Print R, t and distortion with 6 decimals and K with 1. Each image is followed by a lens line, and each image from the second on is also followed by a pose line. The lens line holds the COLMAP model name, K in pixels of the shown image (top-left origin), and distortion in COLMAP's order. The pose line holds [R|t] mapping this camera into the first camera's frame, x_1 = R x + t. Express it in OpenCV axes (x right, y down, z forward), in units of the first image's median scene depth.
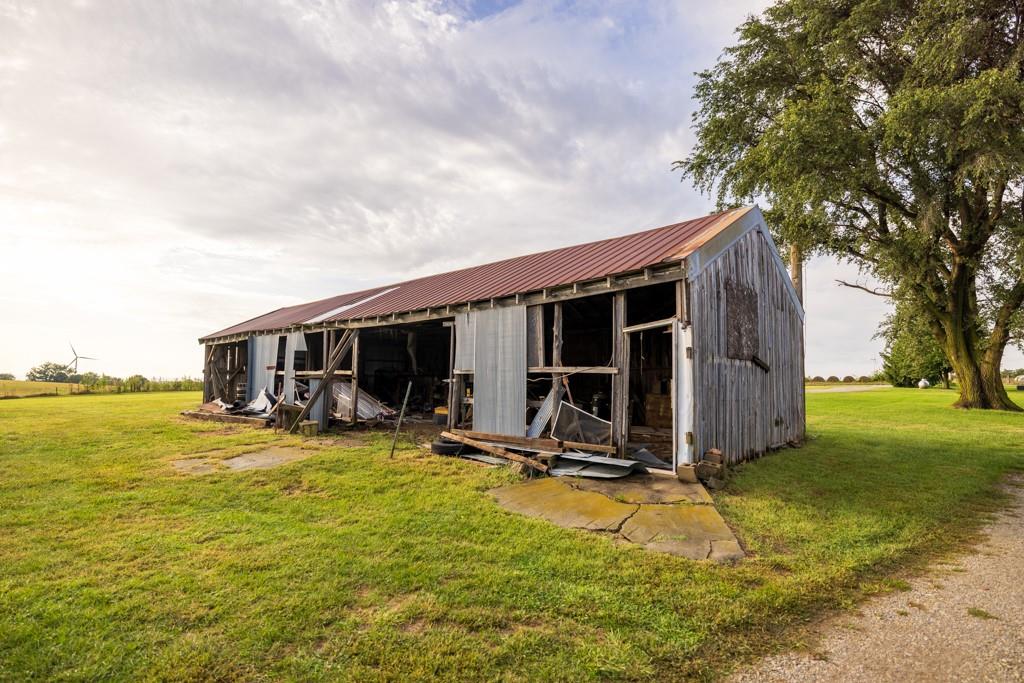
lens RADIAL K [[496.3, 0, 512.4], [0, 496.3, 344.5], [0, 0, 1]] dist [0.001147, 0.000060]
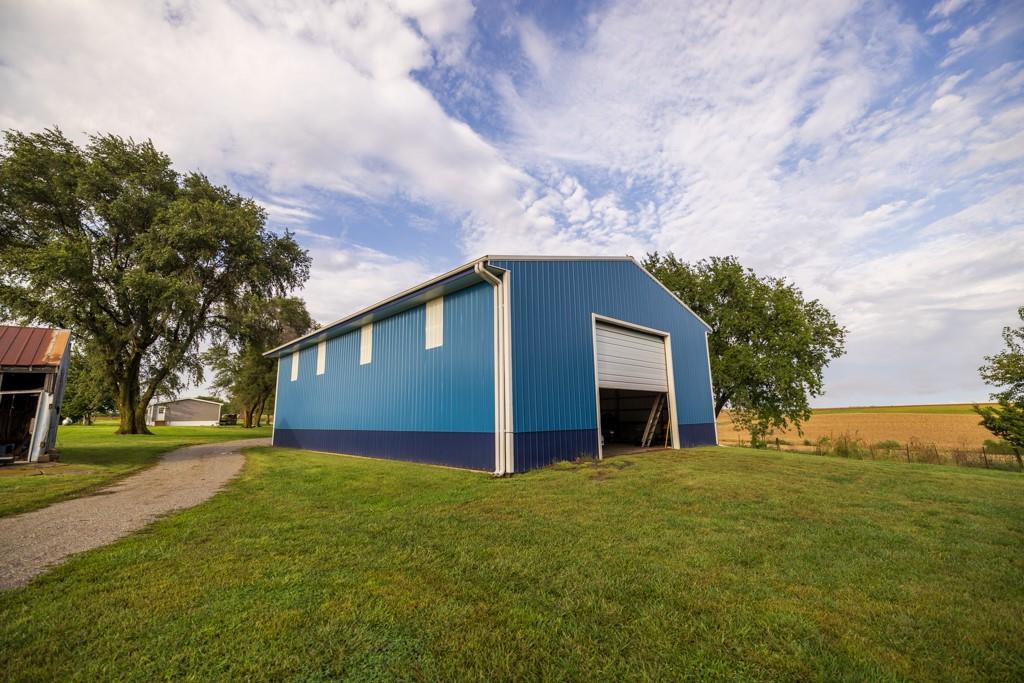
lens RADIAL K [[435.3, 0, 515.4], [0, 435.3, 339.3], [0, 0, 1]] dist [0.003509, -0.000561]
pose [[0.059554, 0.170788, 0.983506, -0.673515], [-0.063872, 0.983888, -0.166986, -0.038249], [-0.996180, -0.052874, 0.069503, -0.546763]]
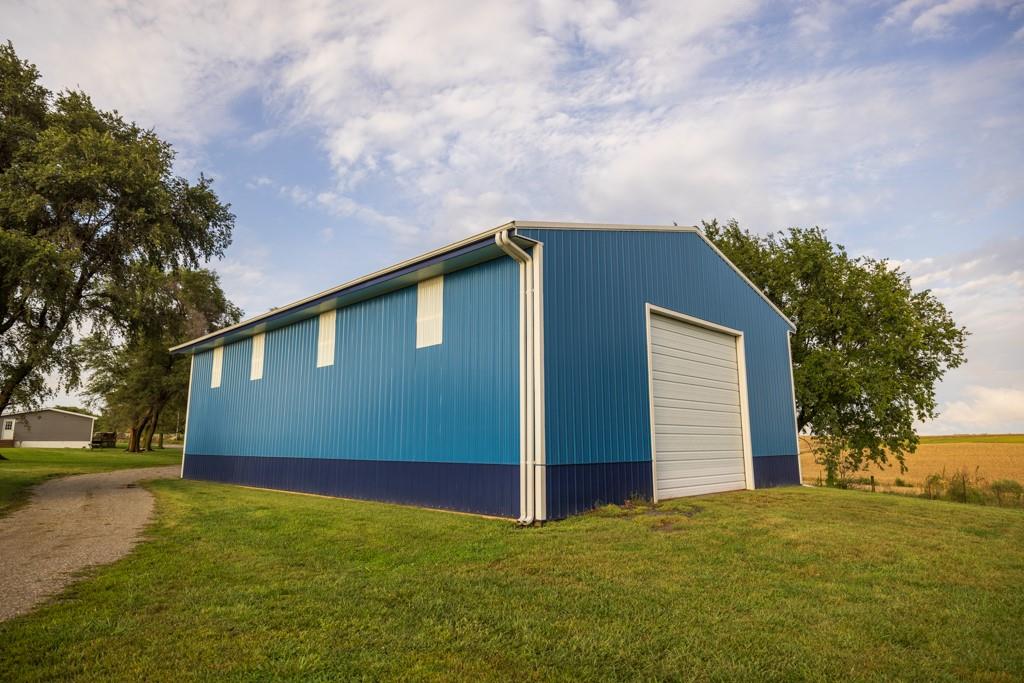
lens RADIAL K [[608.6, 0, 504.1], [0, 608.6, 330.9], [0, 0, 1]] dist [-0.004733, 0.003756]
pose [[0.023469, 0.174732, 0.984336, -0.699020], [-0.078283, 0.981905, -0.172434, -0.033116], [-0.996655, -0.073010, 0.036723, -0.430618]]
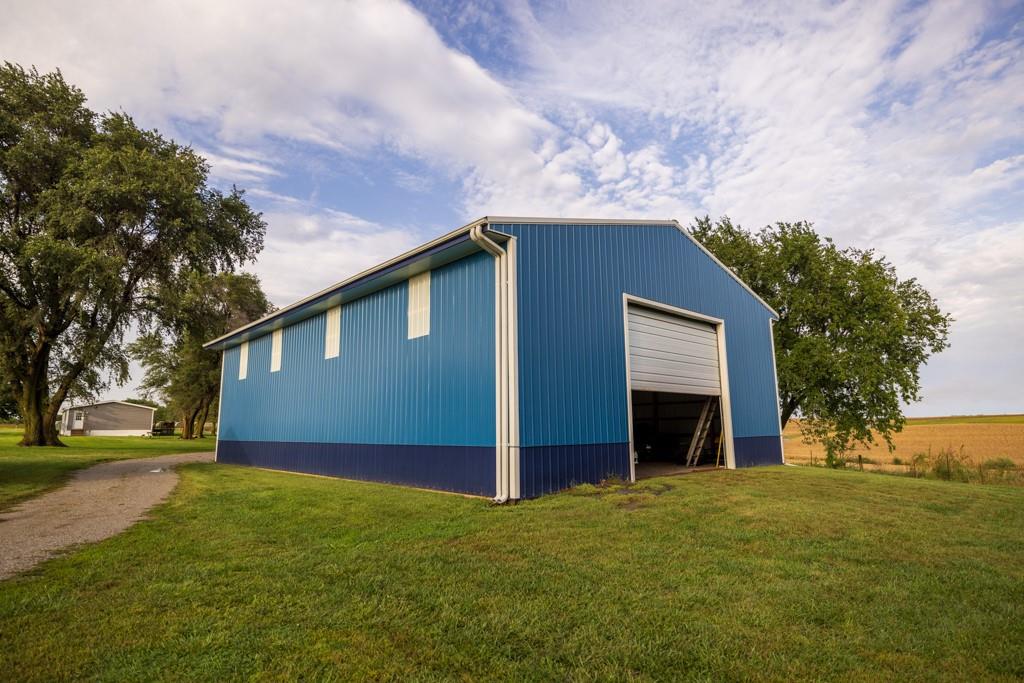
lens RADIAL K [[547.0, 0, 528.2], [0, 547.0, 339.9], [0, 0, 1]] dist [0.001225, -0.000809]
pose [[0.062785, 0.152977, 0.986233, -0.636899], [-0.068628, 0.986506, -0.148651, -0.038000], [-0.995665, -0.058350, 0.072436, -0.558644]]
